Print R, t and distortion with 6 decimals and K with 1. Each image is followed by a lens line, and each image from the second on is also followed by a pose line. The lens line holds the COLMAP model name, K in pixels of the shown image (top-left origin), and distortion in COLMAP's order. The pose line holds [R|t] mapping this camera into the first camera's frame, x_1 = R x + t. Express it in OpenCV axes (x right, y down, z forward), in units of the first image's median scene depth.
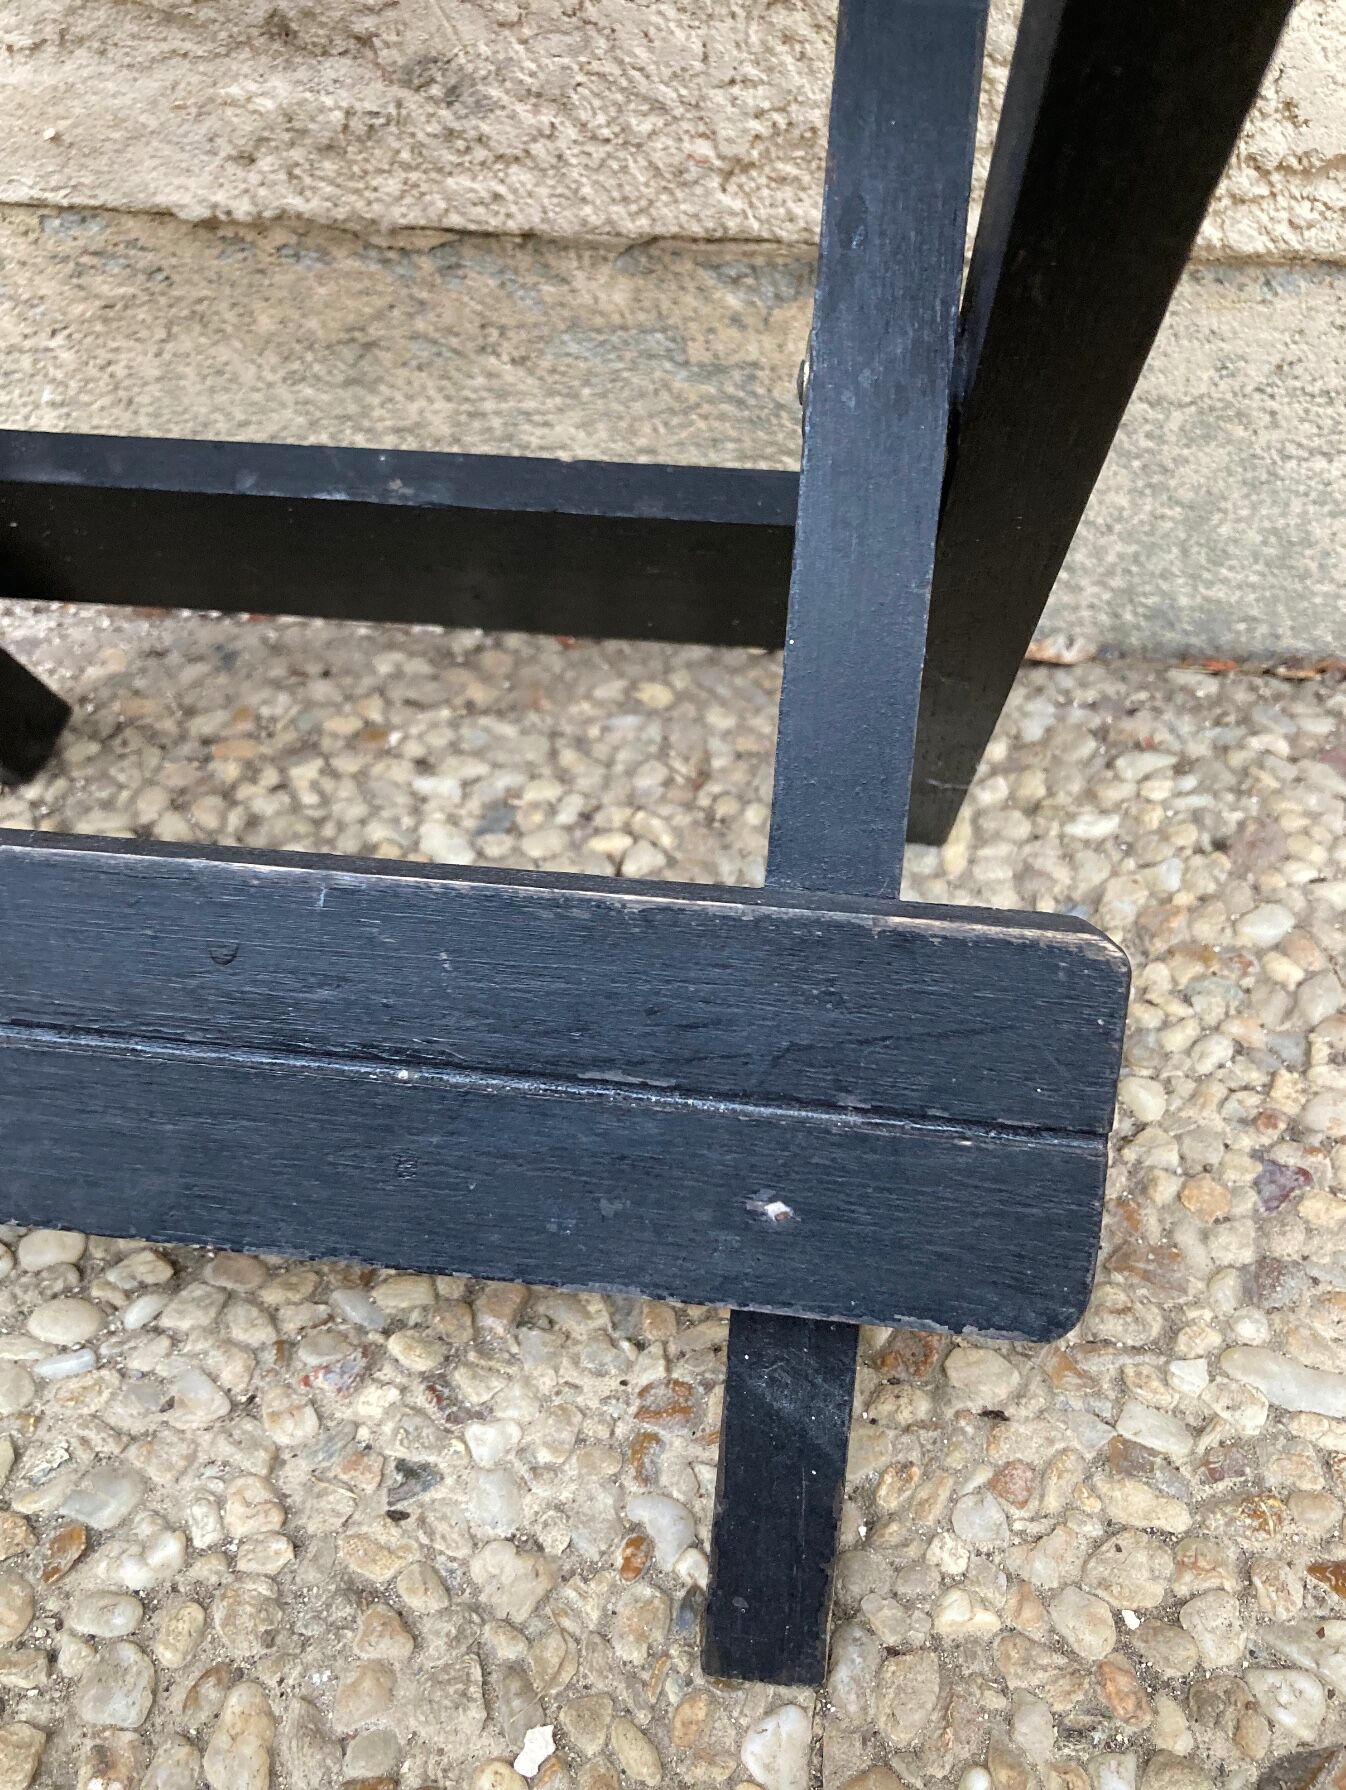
lens RADIAL K [[1538.7, 0, 681.5], [0, 1538.7, 905.9], [0, 0, 1]] dist [0.005416, 0.000455]
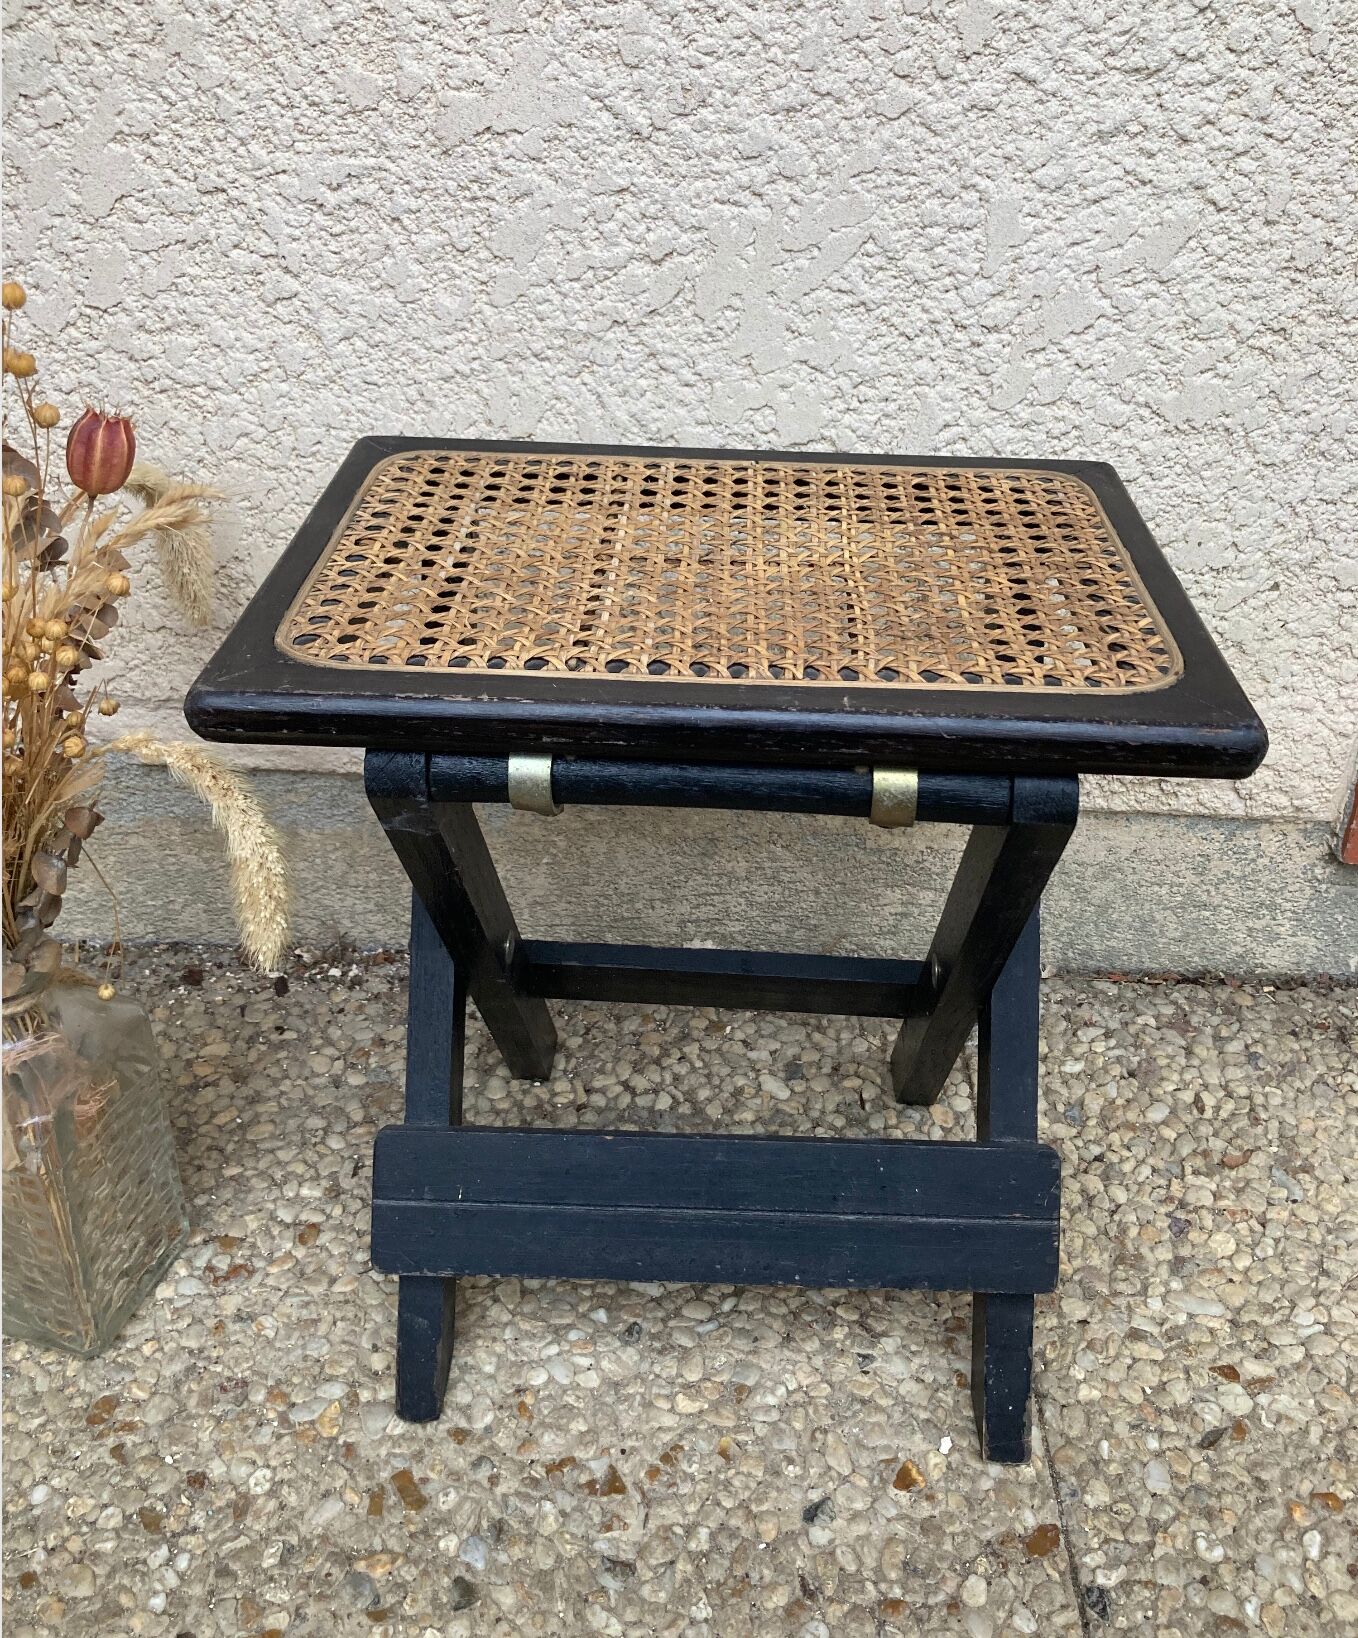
lens RADIAL K [[1530.7, 0, 683.9], [0, 1530.7, 722.2], [0, 0, 1]] dist [0.005036, 0.000000]
pose [[0.993288, -0.011680, 0.115075, -0.631641], [0.036477, 0.975752, -0.215818, -0.097973], [-0.109764, 0.218567, 0.969629, -1.376397]]
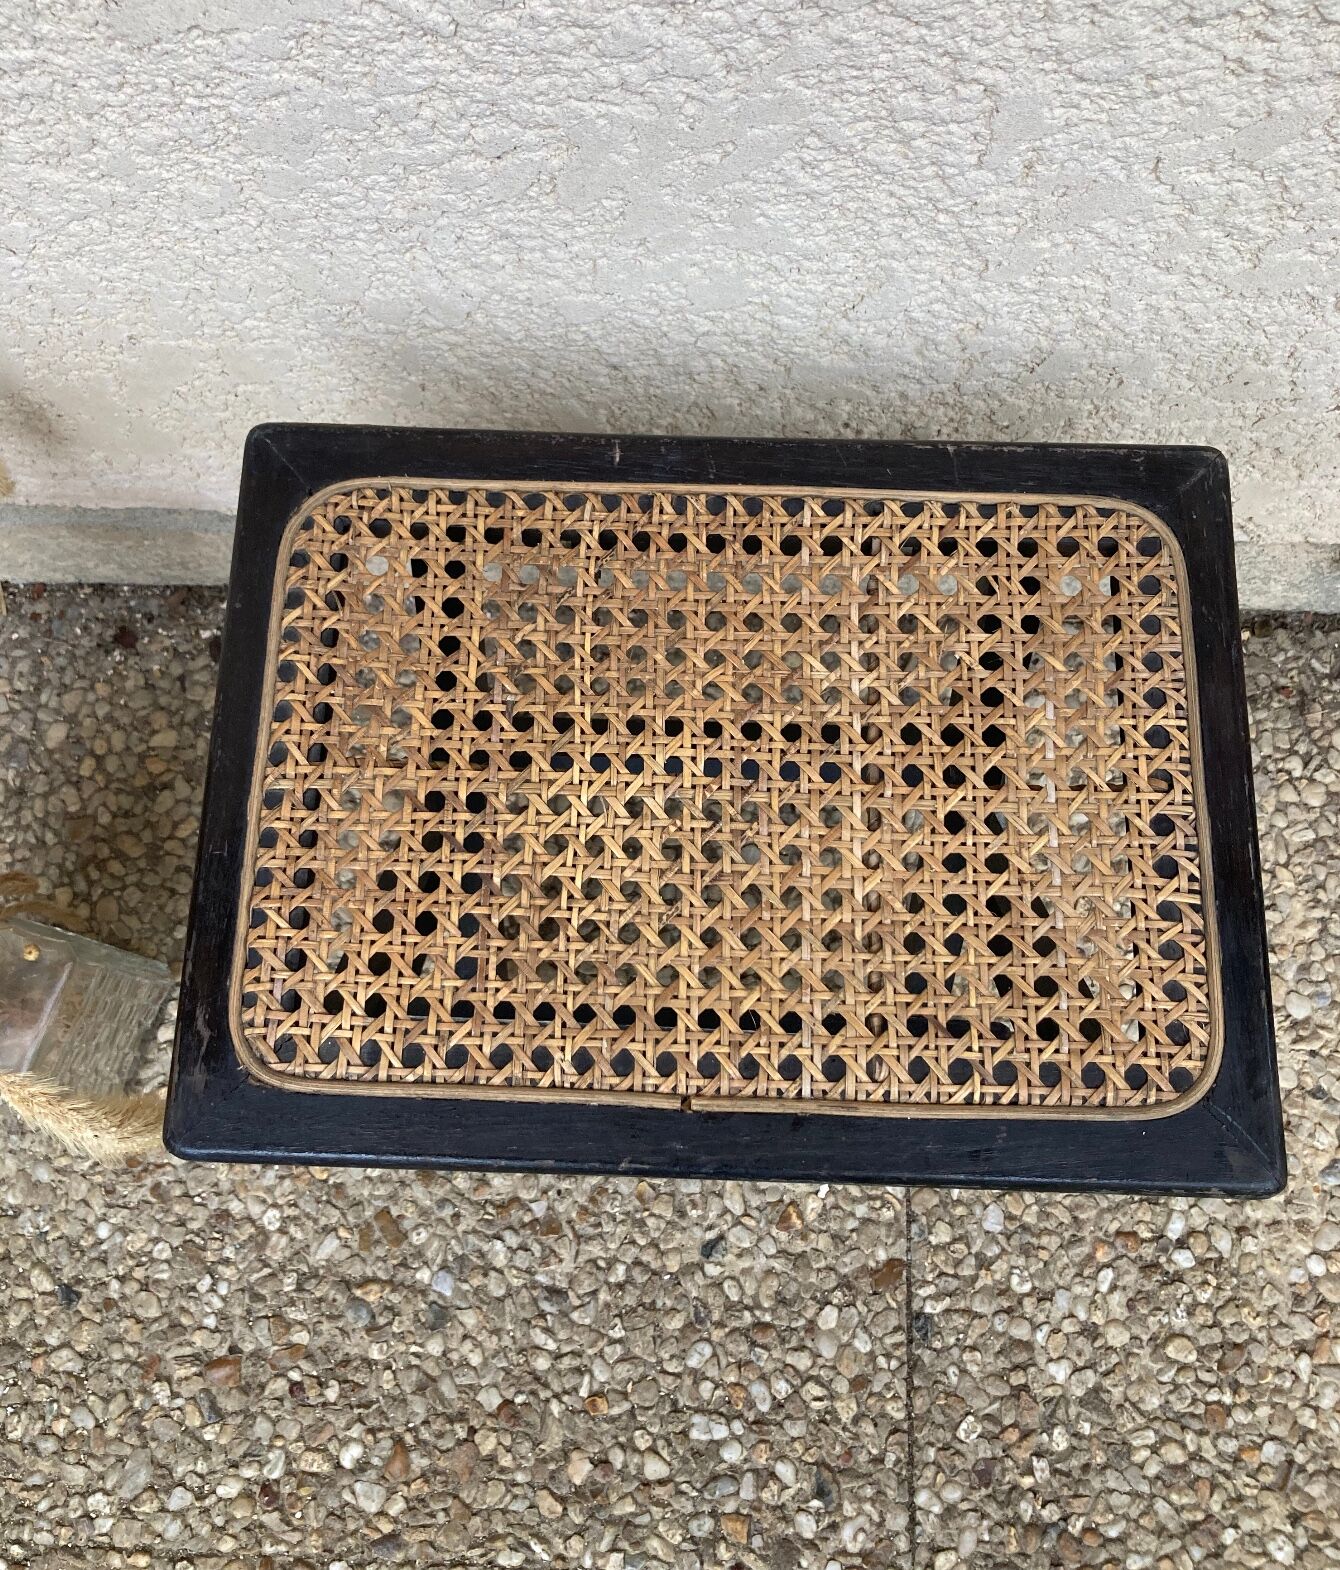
lens RADIAL K [[1525.6, 0, 666.9], [0, 1525.6, 692.0], [0, 0, 1]] dist [0.011954, 0.000000]
pose [[0.996635, -0.078494, 0.023588, -0.314337], [0.054802, 0.852192, 0.520352, -1.554414], [-0.060946, -0.517308, 0.853626, -0.914312]]
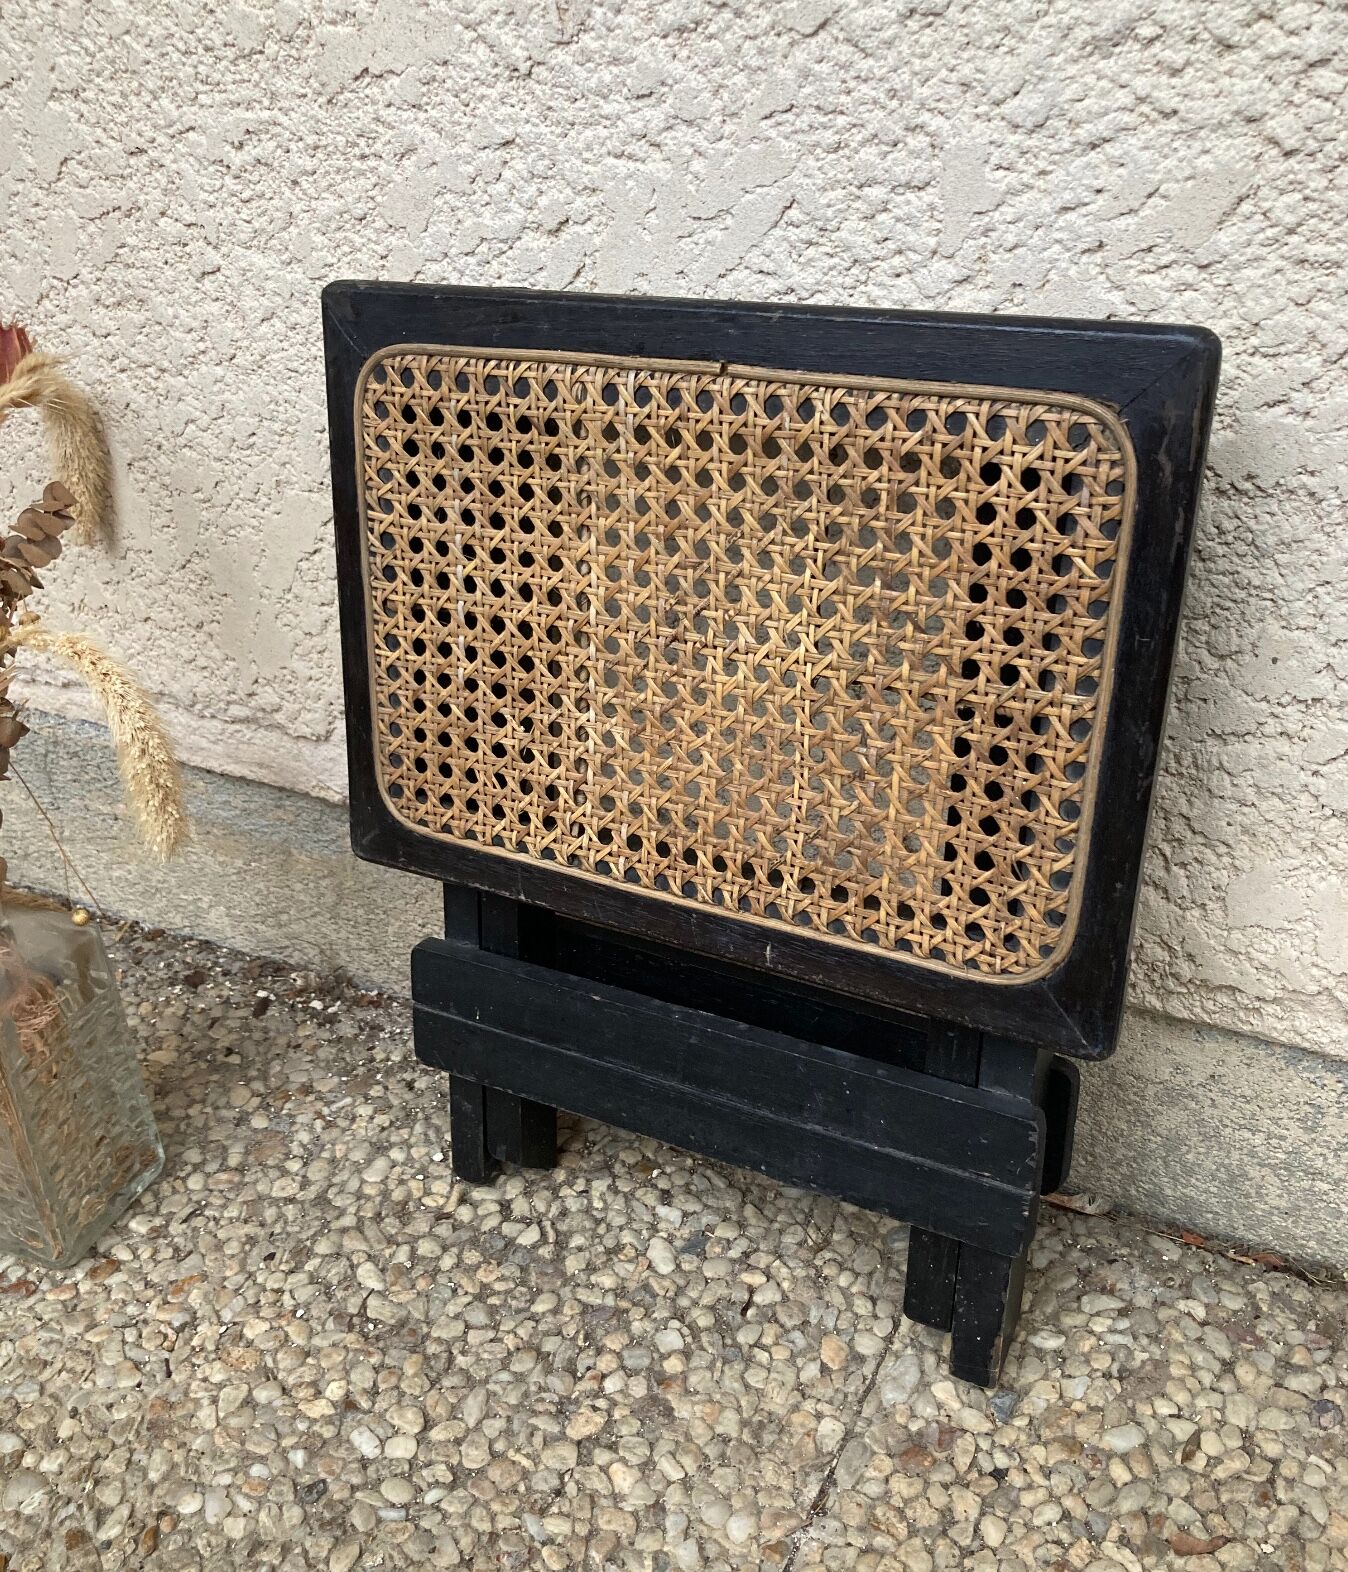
lens RADIAL K [[1526.8, 0, 669.0], [0, 1526.8, 802.6], [0, 0, 1]] dist [0.001175, 0.000000]
pose [[0.940852, 0.147373, -0.305089, 0.372654], [-0.202283, 0.966683, -0.156859, -0.326327], [0.271808, 0.209296, 0.939317, -0.876753]]
